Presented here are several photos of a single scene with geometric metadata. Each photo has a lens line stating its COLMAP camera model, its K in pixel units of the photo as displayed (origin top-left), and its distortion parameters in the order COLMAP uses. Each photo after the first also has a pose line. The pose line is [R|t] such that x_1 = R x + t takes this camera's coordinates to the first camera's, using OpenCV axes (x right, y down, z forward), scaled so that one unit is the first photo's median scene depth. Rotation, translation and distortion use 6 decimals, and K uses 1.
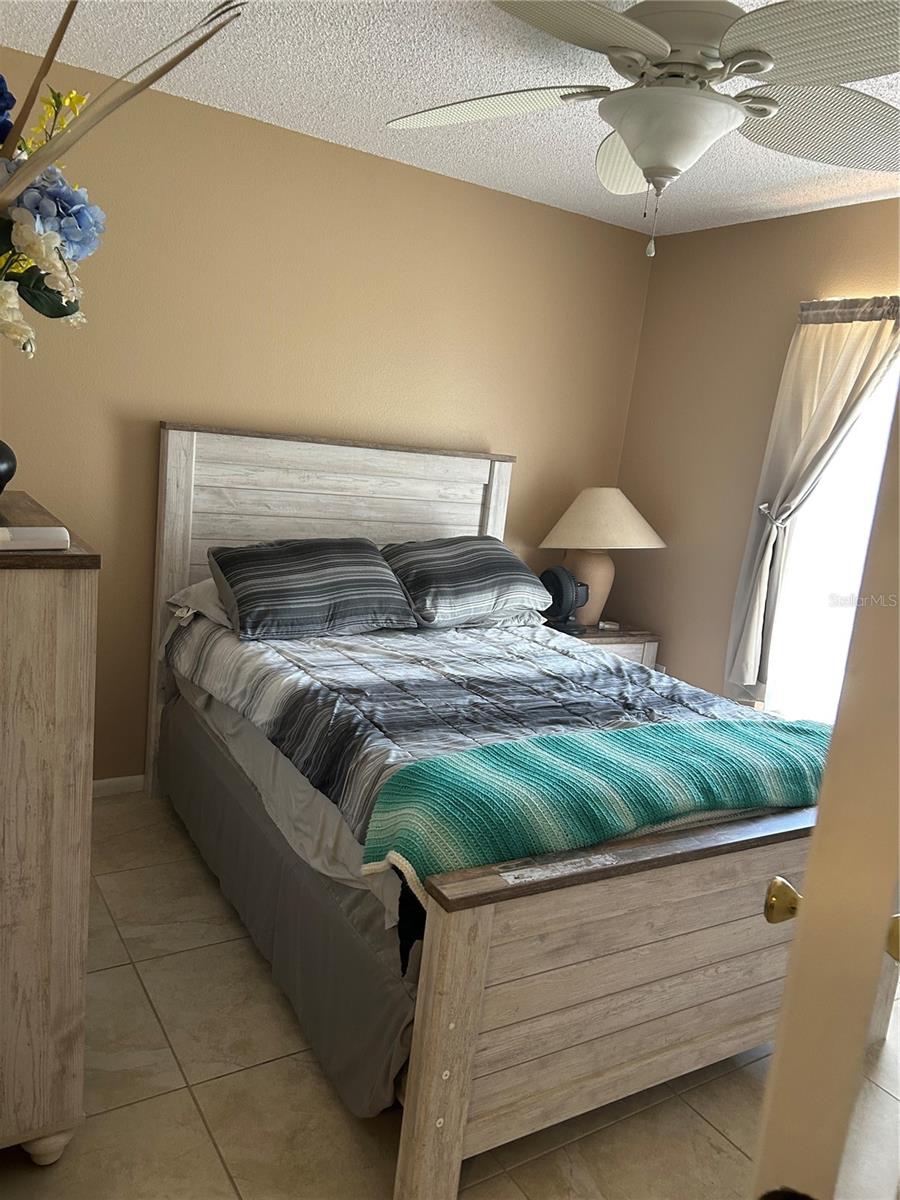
lens RADIAL K [[887.6, 0, 459.7], [0, 887.6, 594.0], [0, 0, 1]] dist [0.069162, -0.076439]
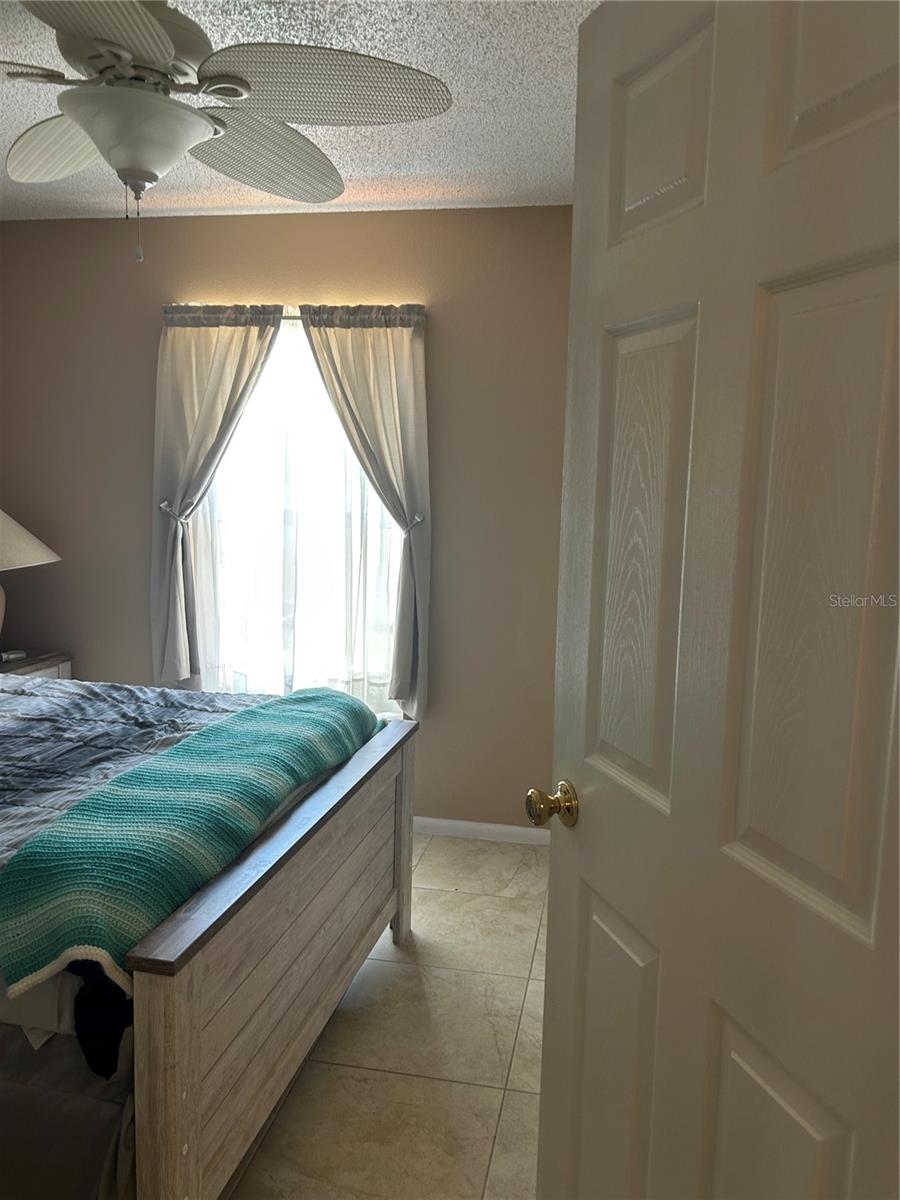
lens RADIAL K [[887.6, 0, 461.2], [0, 887.6, 594.3], [0, 0, 1]] dist [0.069162, -0.076439]
pose [[0.696010, -0.183003, 0.694320, -0.224623], [0.177393, 0.980826, 0.080693, -0.029842], [-0.695775, 0.067004, 0.715128, 0.065720]]
